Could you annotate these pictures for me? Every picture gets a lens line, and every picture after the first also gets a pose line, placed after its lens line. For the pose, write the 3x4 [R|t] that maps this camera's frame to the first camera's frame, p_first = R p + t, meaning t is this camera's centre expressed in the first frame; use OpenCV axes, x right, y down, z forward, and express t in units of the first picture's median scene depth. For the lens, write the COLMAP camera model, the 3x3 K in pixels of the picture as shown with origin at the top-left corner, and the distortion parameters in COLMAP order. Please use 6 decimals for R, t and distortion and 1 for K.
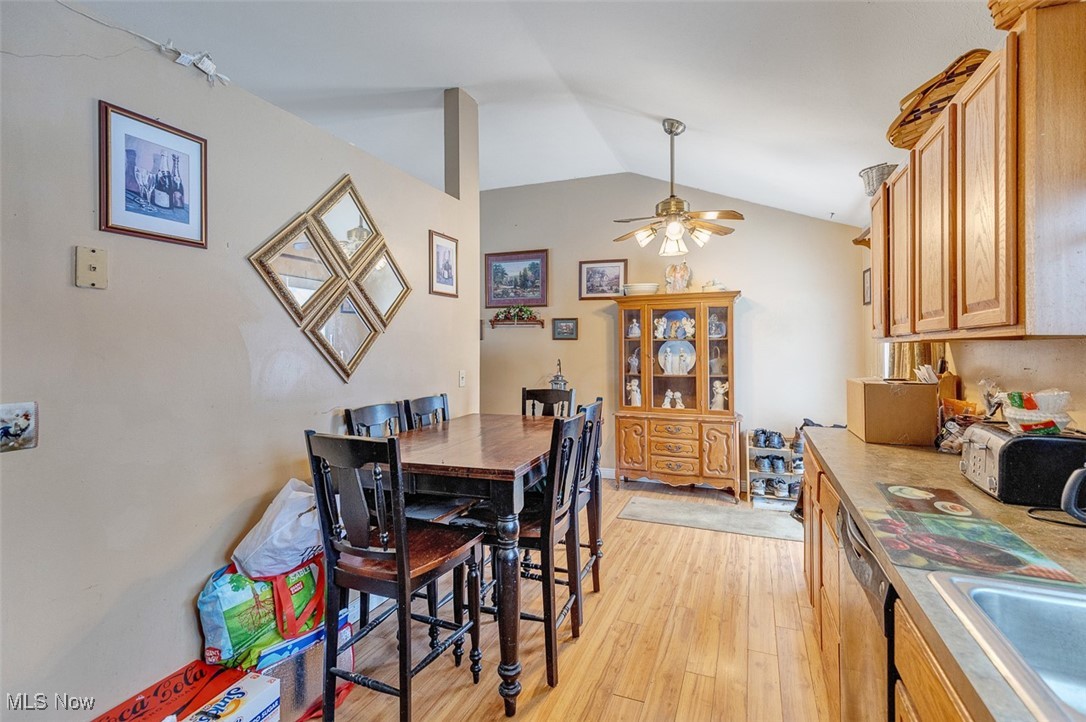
lens RADIAL K [[499.5, 0, 533.7], [0, 499.5, 341.2], [0, 0, 1]] dist [0.009780, -0.000576]
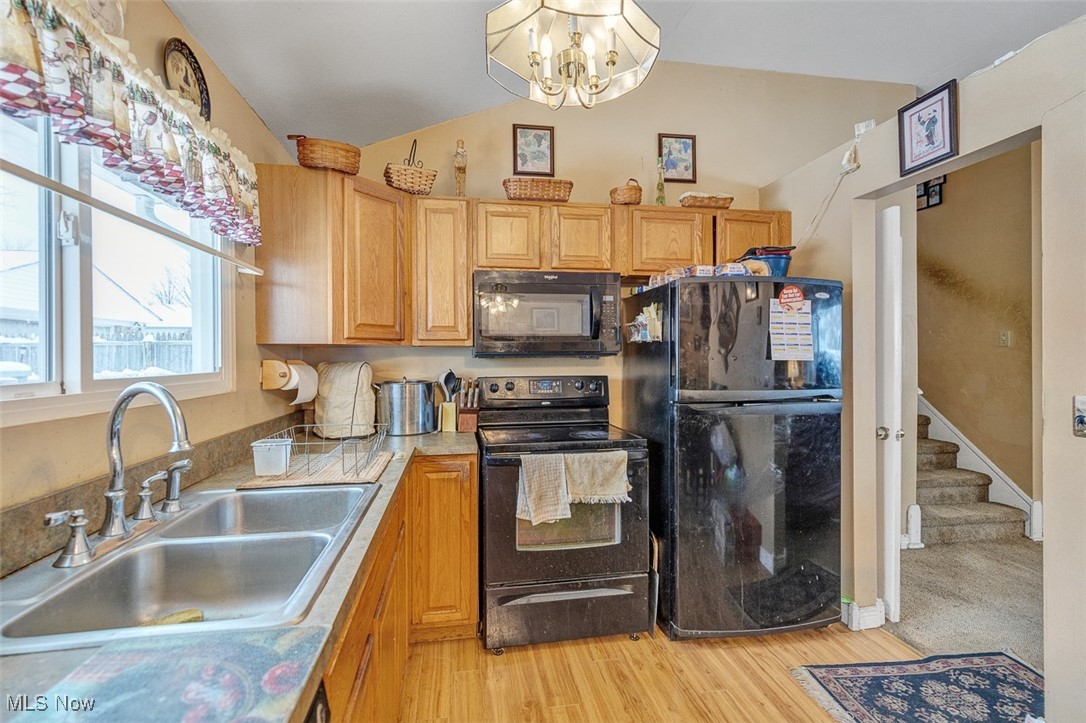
lens RADIAL K [[499.5, 0, 541.2], [0, 499.5, 360.5], [0, 0, 1]] dist [0.009780, -0.000576]
pose [[-0.838618, 0.003105, -0.544711, 0.356059], [-0.000550, 0.999978, 0.006547, 0.021182], [0.544720, 0.005790, -0.838598, 0.740535]]
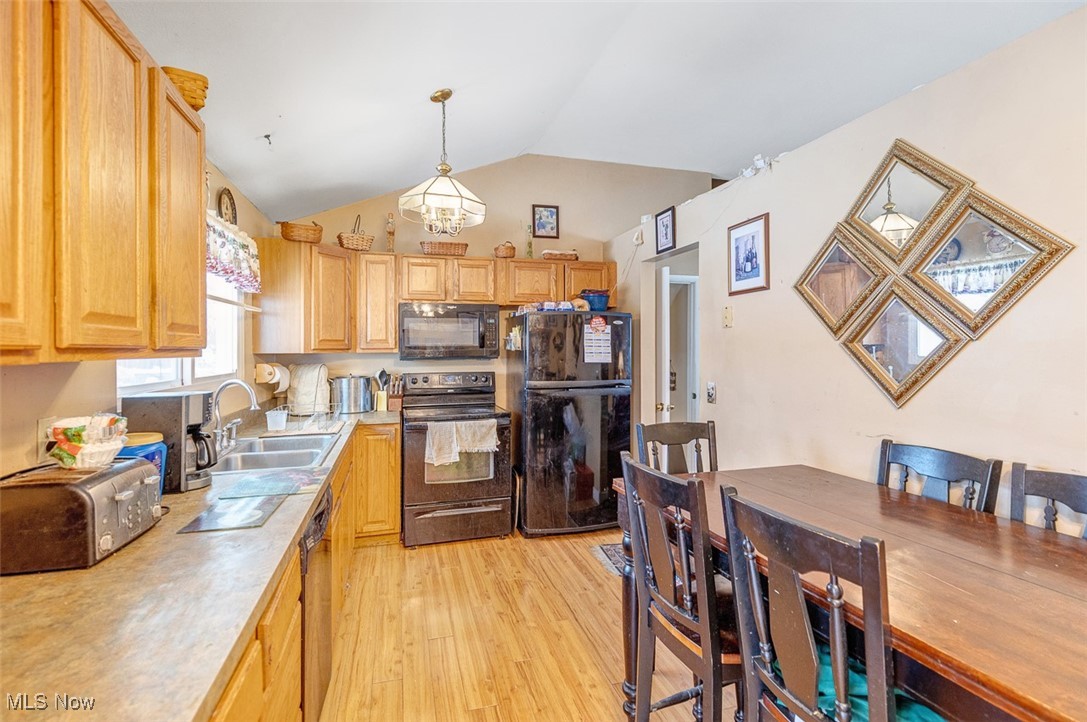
lens RADIAL K [[499.9, 0, 544.9], [0, 499.9, 345.2], [0, 0, 1]] dist [0.009780, -0.000576]
pose [[-0.766999, -0.006260, -0.641617, 0.565917], [0.000297, 0.999949, -0.010112, -0.011200], [0.641648, -0.007946, -0.766958, 1.296421]]
